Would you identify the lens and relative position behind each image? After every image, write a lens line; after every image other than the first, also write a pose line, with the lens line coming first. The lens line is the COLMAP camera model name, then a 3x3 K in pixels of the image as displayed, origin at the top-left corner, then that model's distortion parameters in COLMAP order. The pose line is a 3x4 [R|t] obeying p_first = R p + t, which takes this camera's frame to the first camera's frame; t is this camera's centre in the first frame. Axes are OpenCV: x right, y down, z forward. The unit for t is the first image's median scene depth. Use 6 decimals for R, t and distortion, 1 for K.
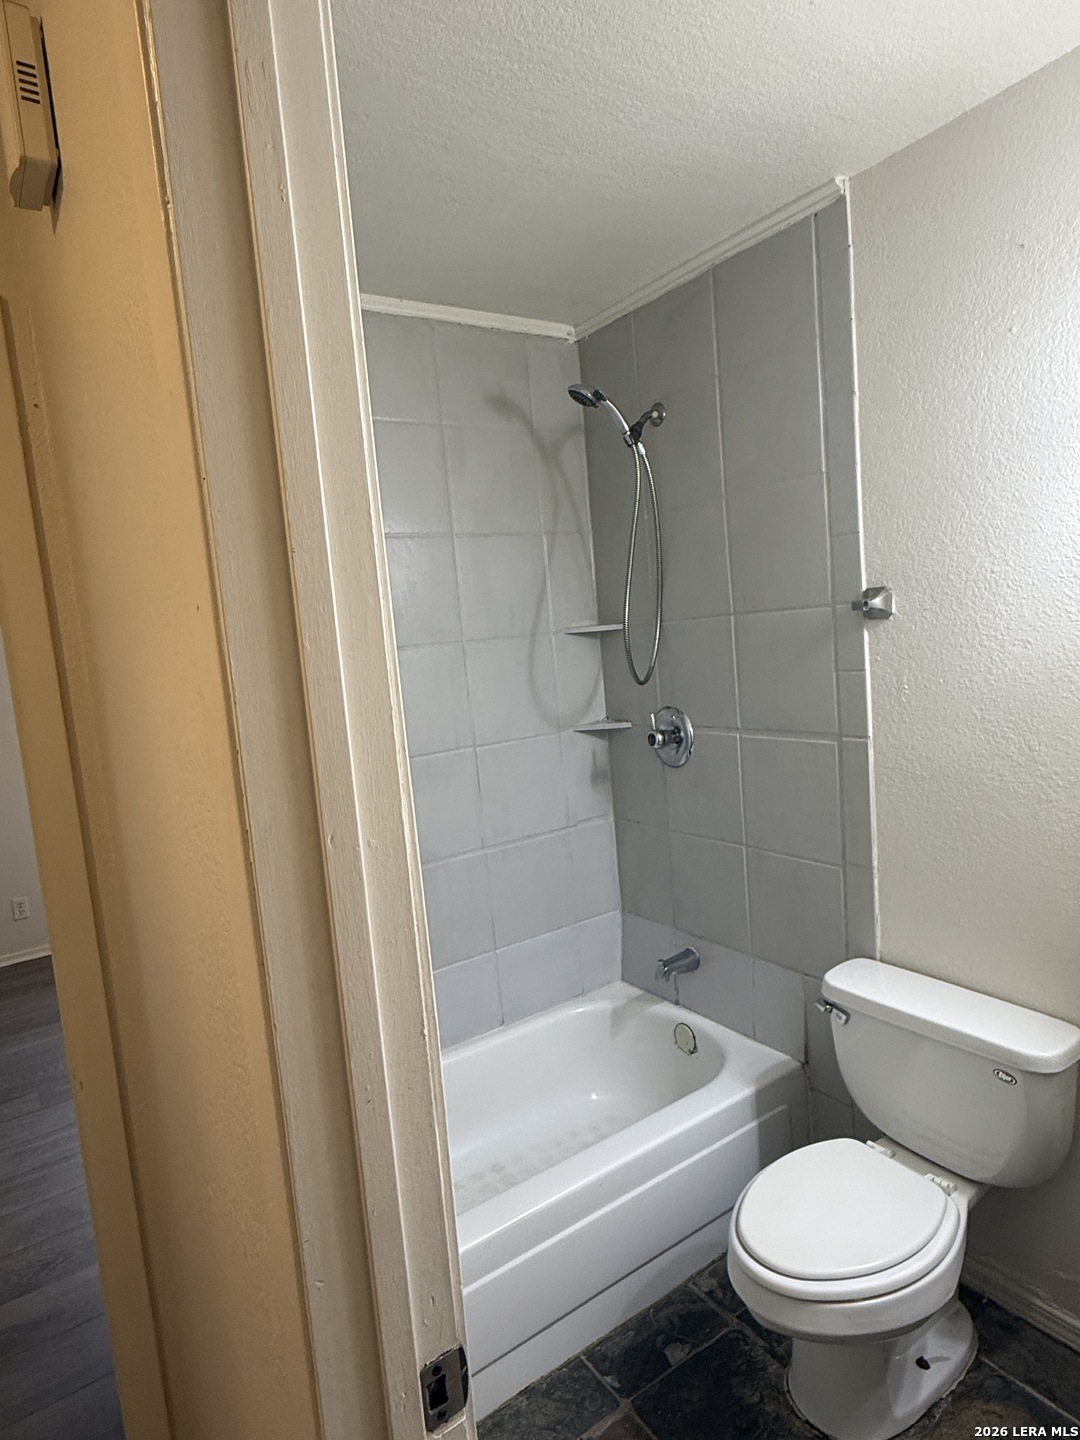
lens RADIAL K [[855.4, 0, 540.0], [0, 855.4, 718.3], [0, 0, 1]] dist [0.000239, -0.003919]
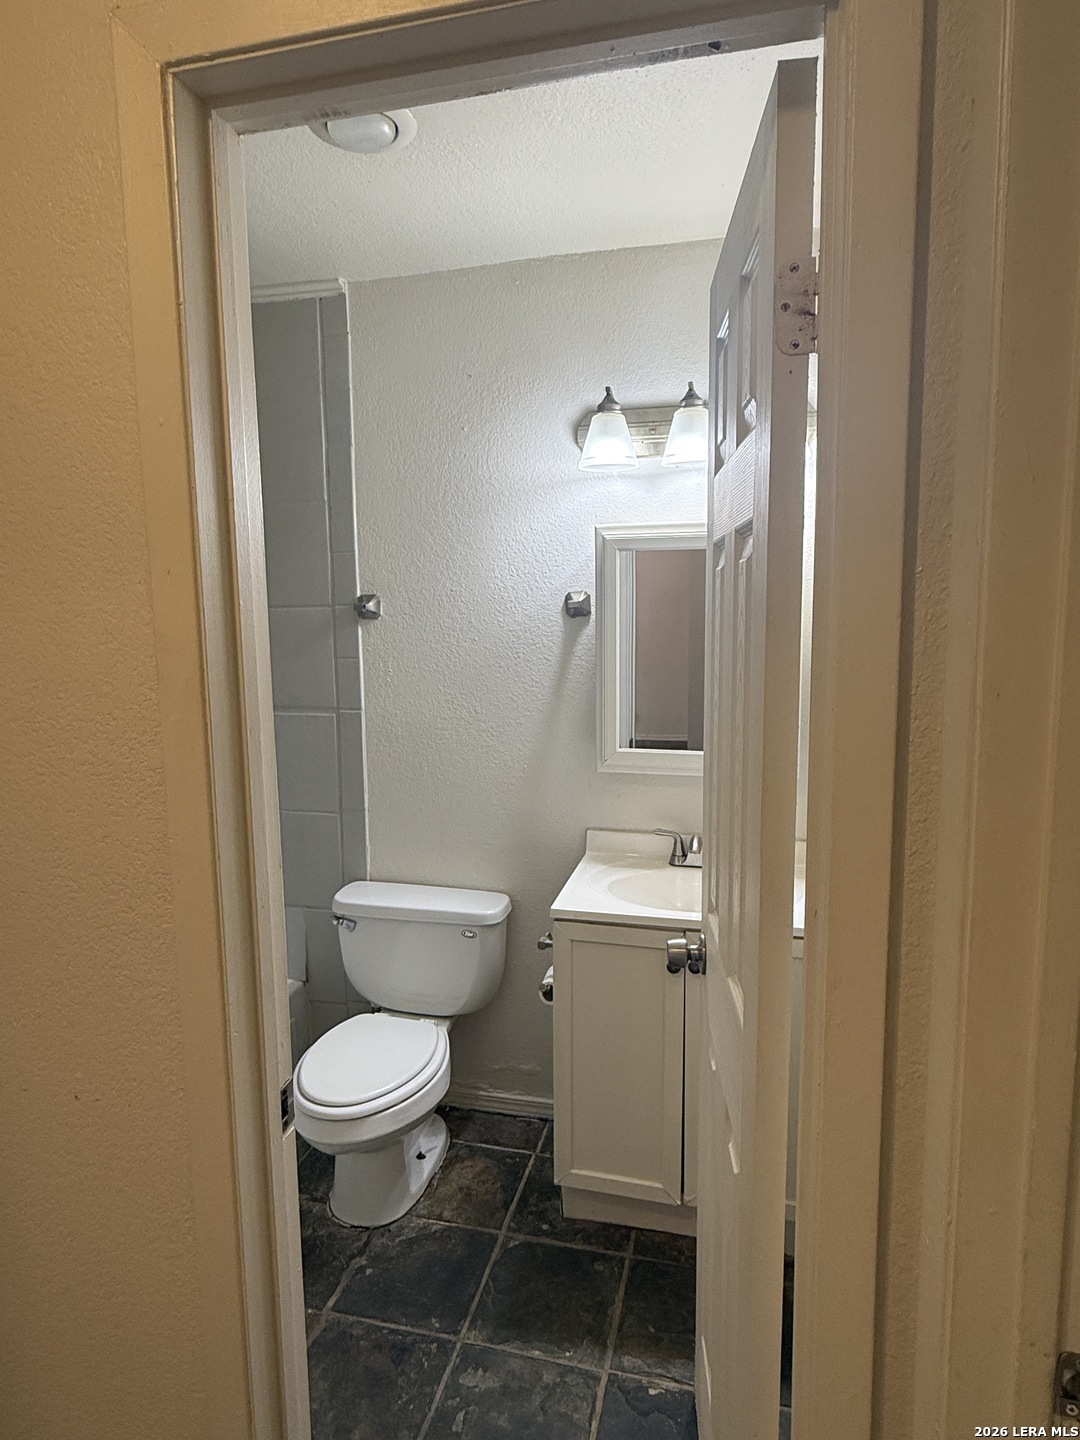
lens RADIAL K [[855.4, 0, 539.5], [0, 855.4, 717.3], [0, 0, 1]] dist [0.000239, -0.003919]
pose [[0.747119, -0.016766, 0.664479, -0.288101], [0.021971, 0.999758, 0.000522, 0.041204], [-0.664327, 0.014209, 0.747307, -0.159985]]
